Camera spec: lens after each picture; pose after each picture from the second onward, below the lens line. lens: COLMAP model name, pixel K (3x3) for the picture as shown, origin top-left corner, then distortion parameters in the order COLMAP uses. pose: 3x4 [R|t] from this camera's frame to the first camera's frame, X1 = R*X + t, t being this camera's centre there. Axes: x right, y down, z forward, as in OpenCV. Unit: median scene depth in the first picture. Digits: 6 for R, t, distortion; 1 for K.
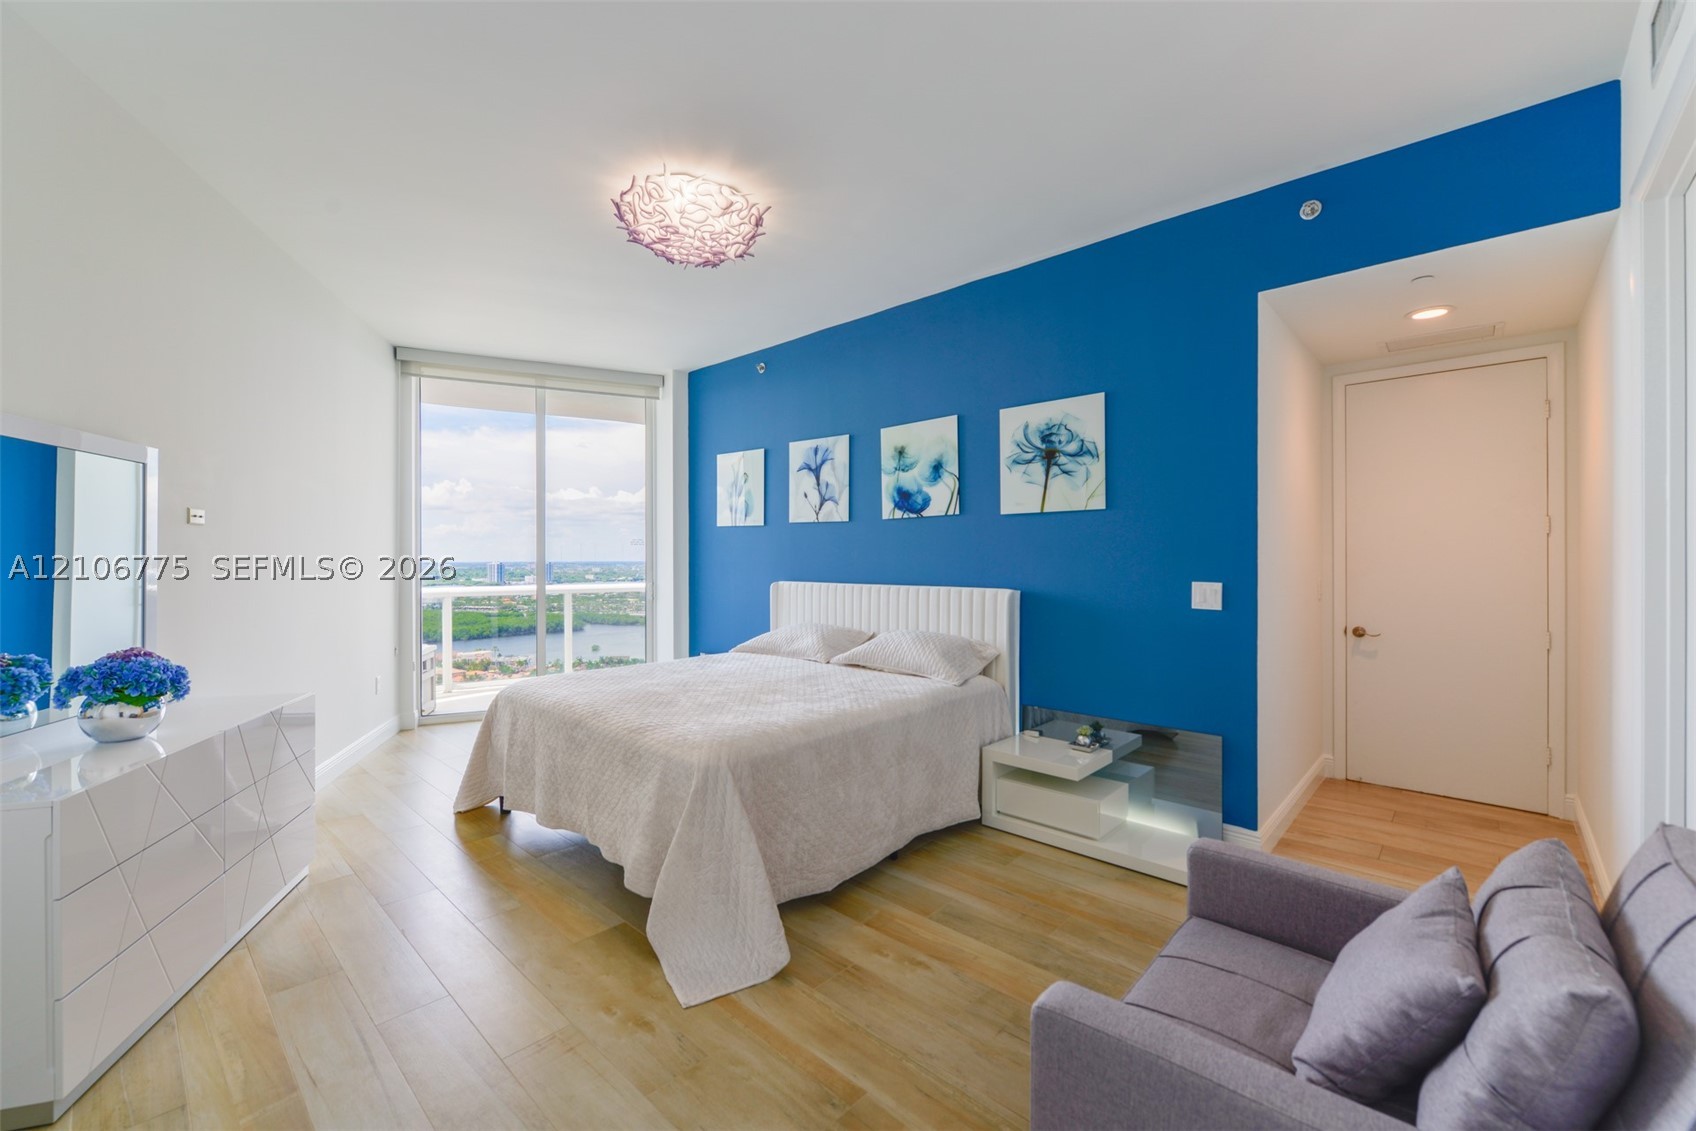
lens RADIAL K [[693.8, 0, 855.9], [0, 693.8, 556.6], [0, 0, 1]] dist [-0.001693, -0.000063]
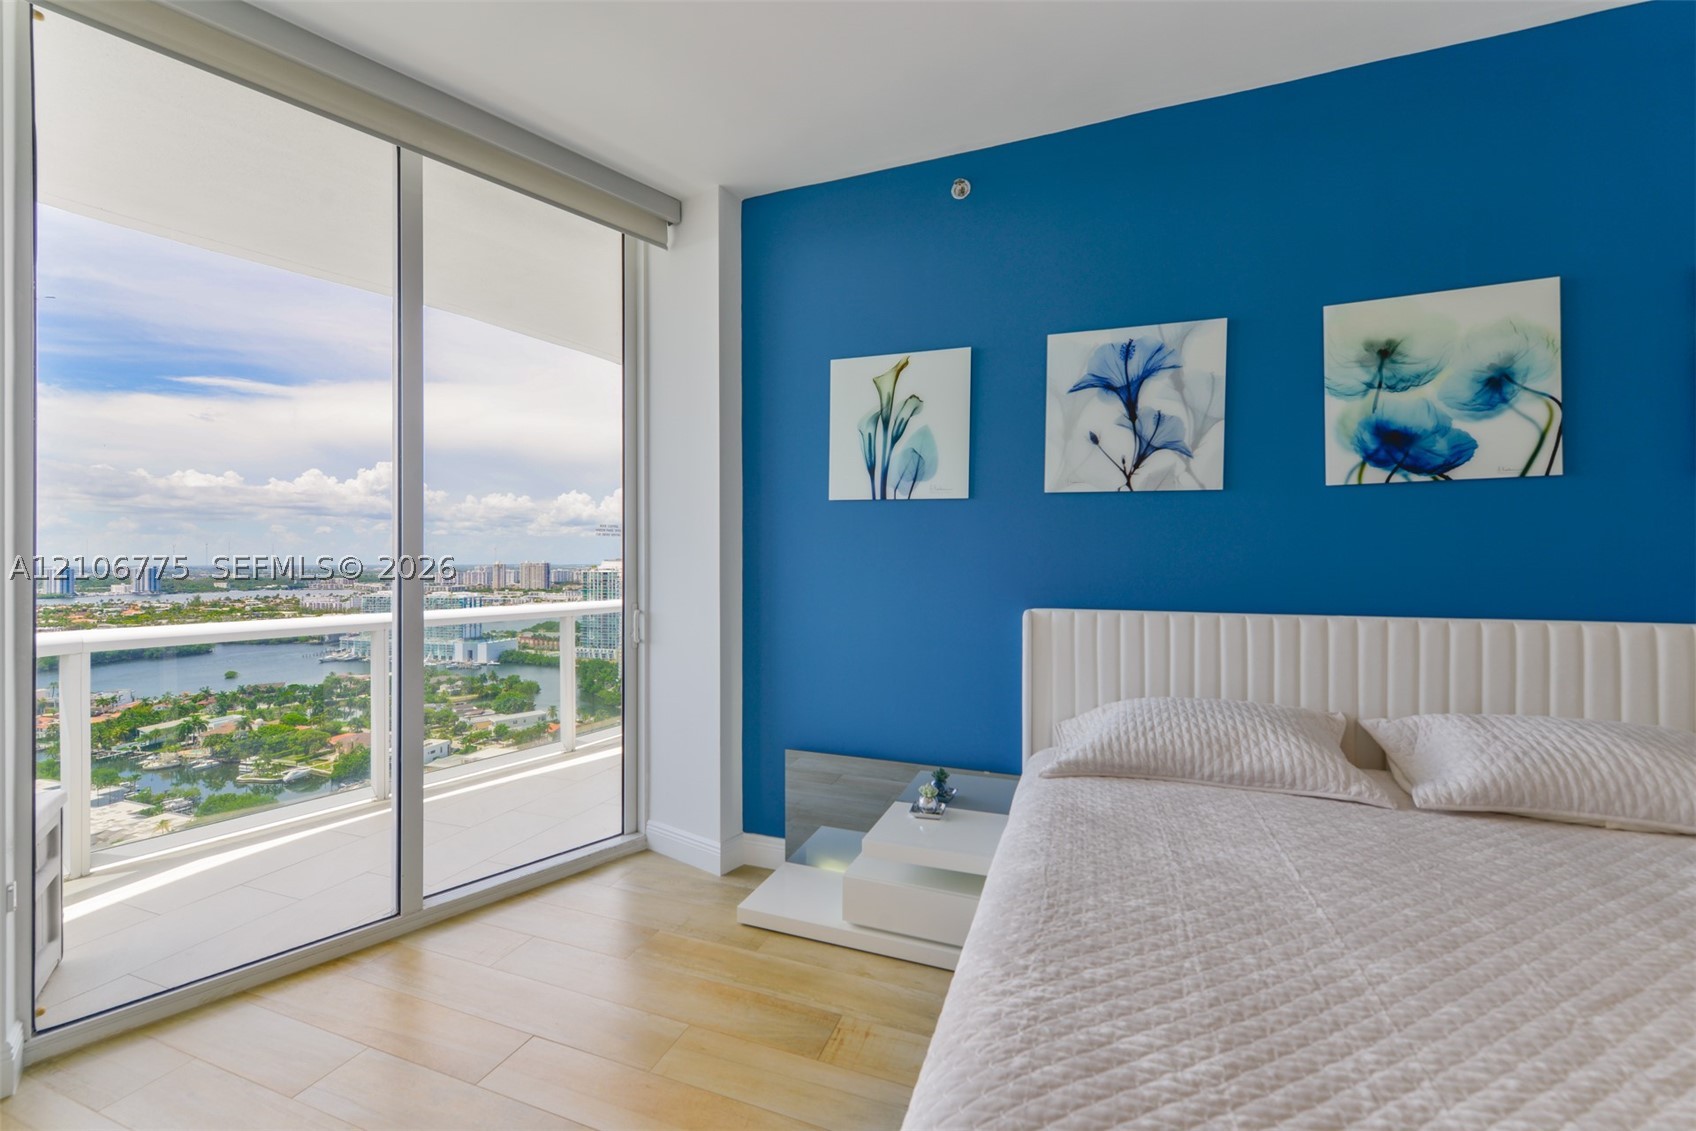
lens RADIAL K [[666.9, 0, 834.6], [0, 666.9, 560.9], [0, 0, 1]] dist [0.013363, -0.005217]
pose [[0.928411, 0.000772, 0.371554, -0.495508], [-0.000861, 1.000000, 0.000074, 0.001121], [-0.371554, -0.000389, 0.928411, 0.709659]]
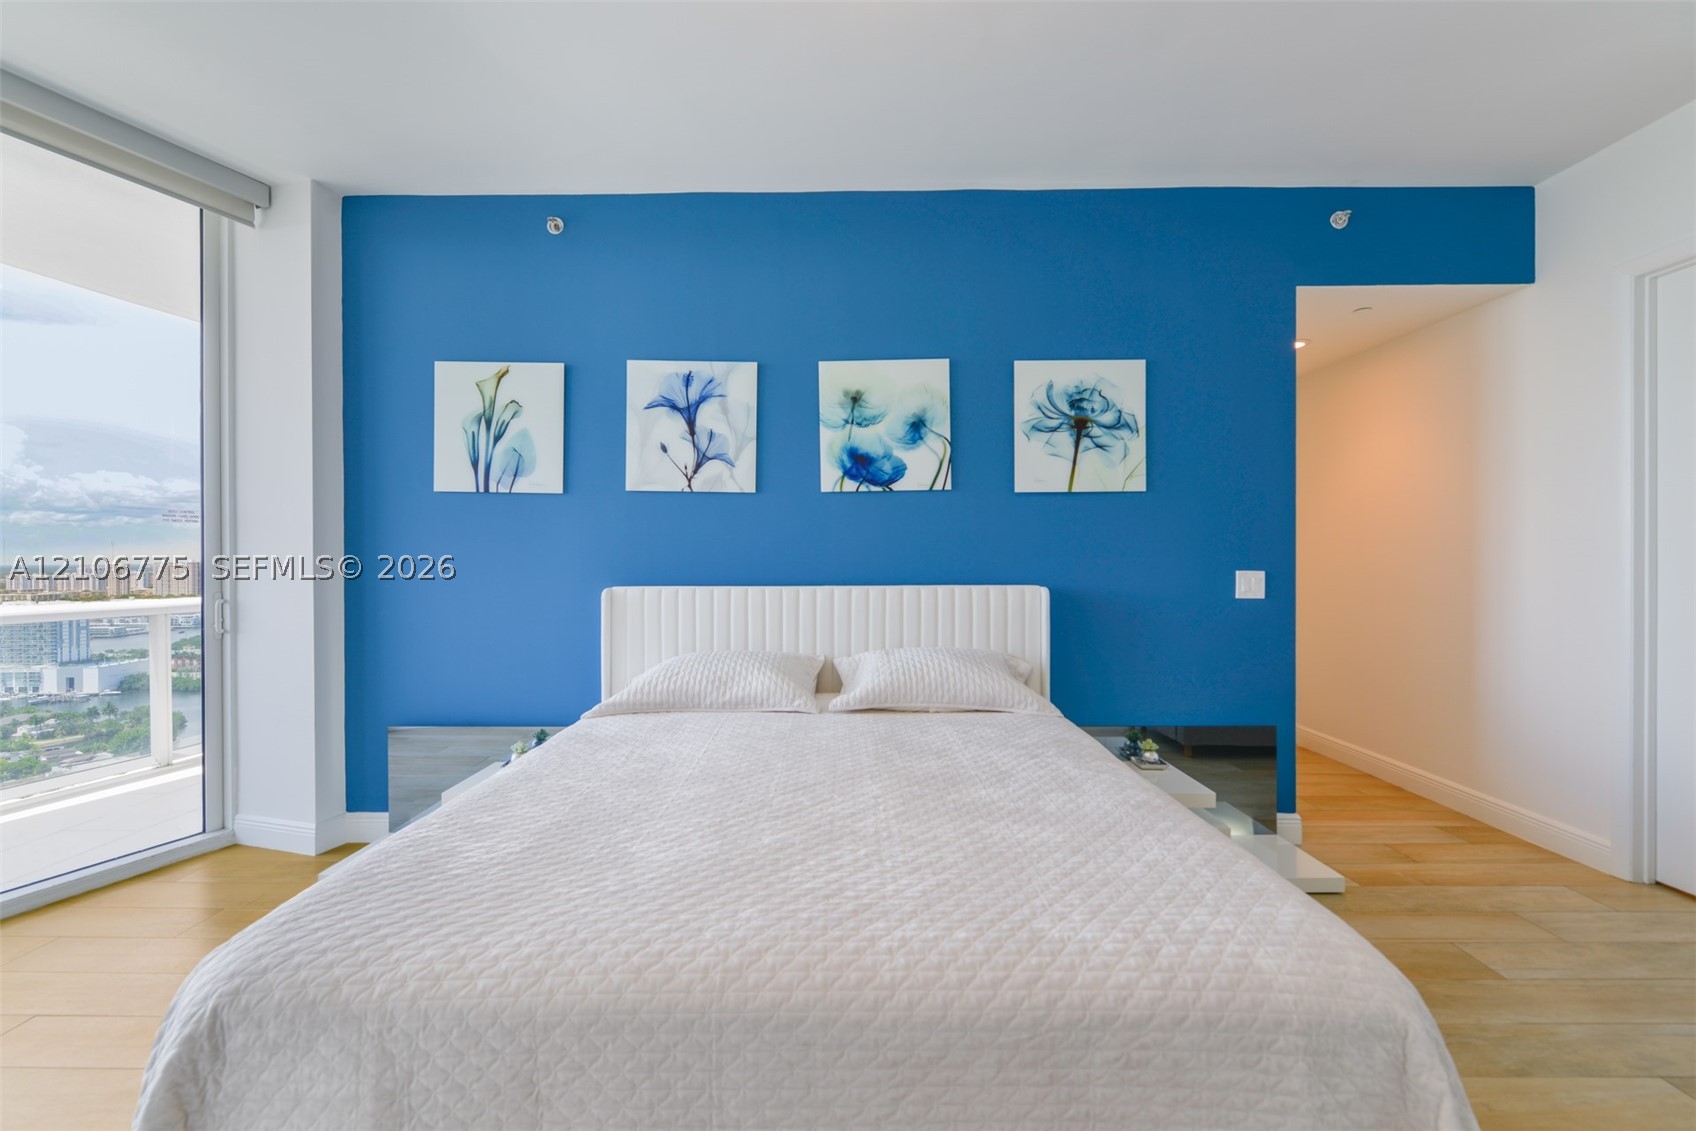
lens RADIAL K [[668.8, 0, 838.1], [0, 668.8, 559.8], [0, 0, 1]] dist [0.001070, -0.000901]
pose [[0.742853, -0.003822, 0.669443, -0.415084], [0.002554, 0.999993, 0.002875, 0.012693], [-0.669450, -0.000426, 0.742857, 0.512596]]
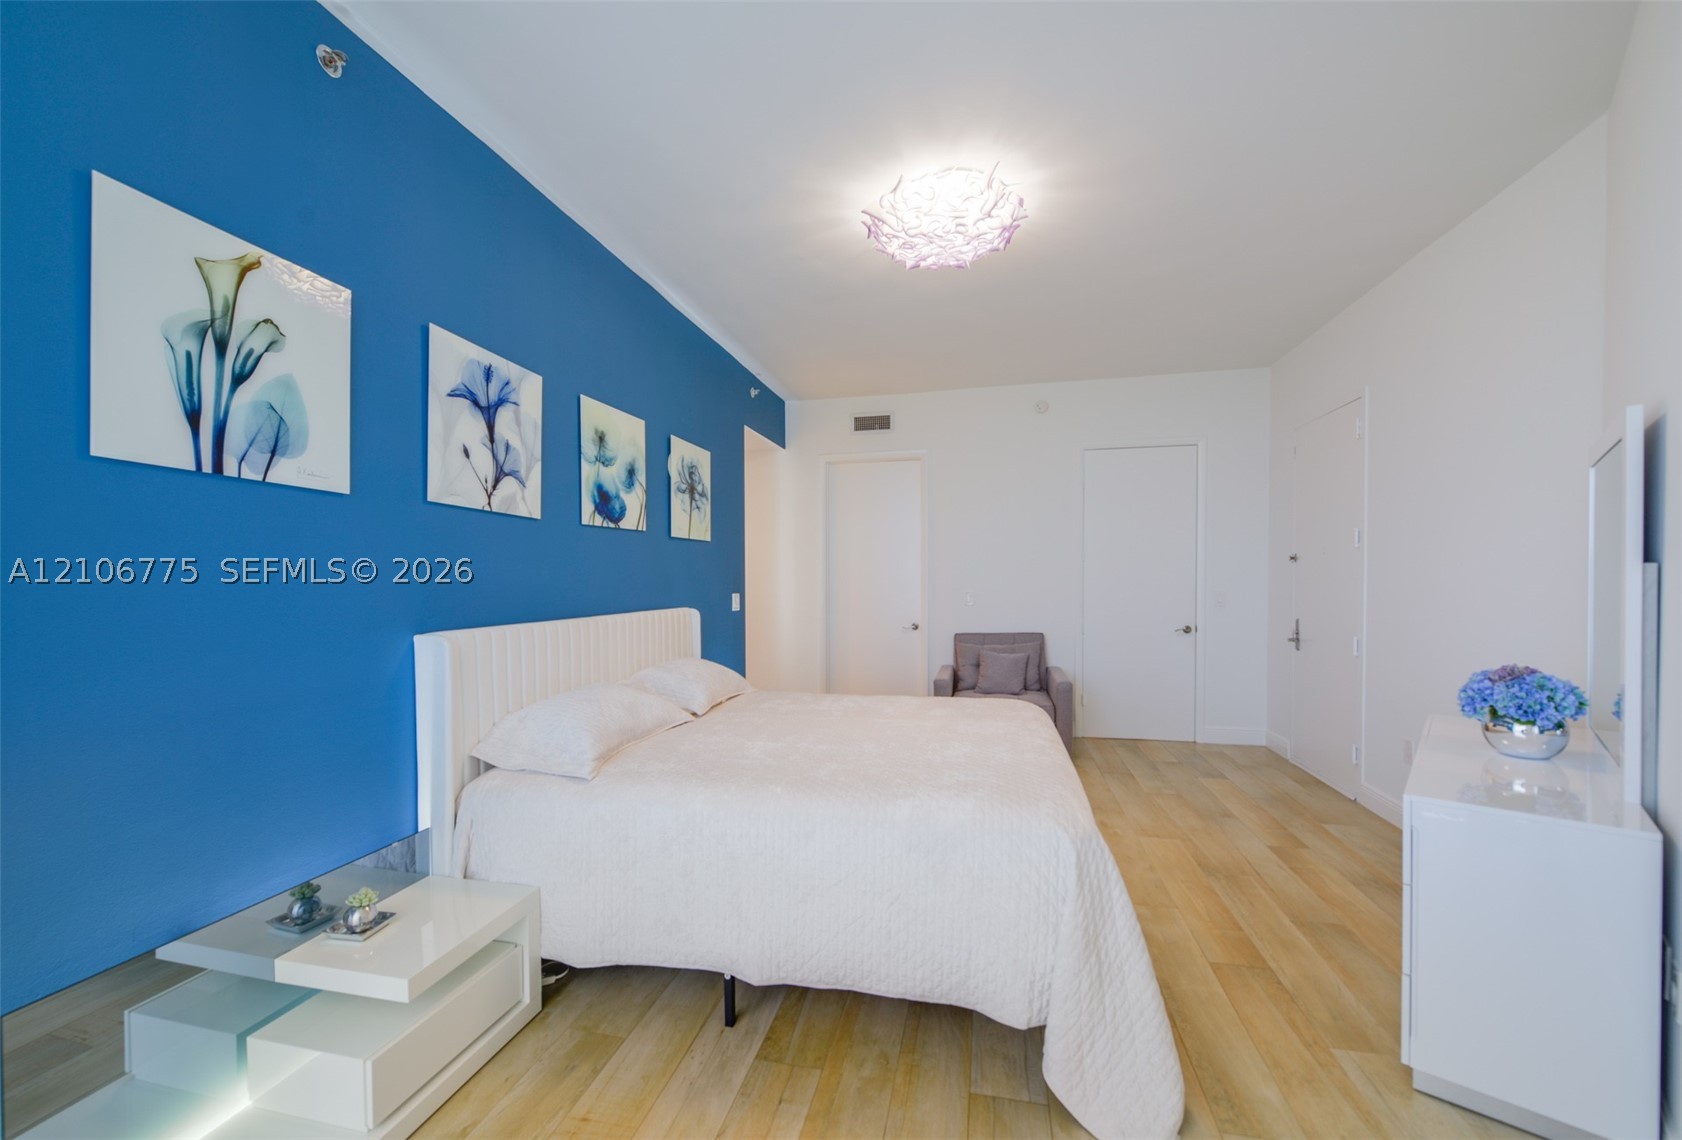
lens RADIAL K [[670.0, 0, 835.6], [0, 670.0, 580.3], [0, 0, 1]] dist [-0.001108, -0.000445]
pose [[-0.488461, -0.000343, 0.872586, -0.706146], [0.004981, 0.999983, 0.003182, 0.002255], [-0.872572, 0.005900, -0.488450, 1.155639]]
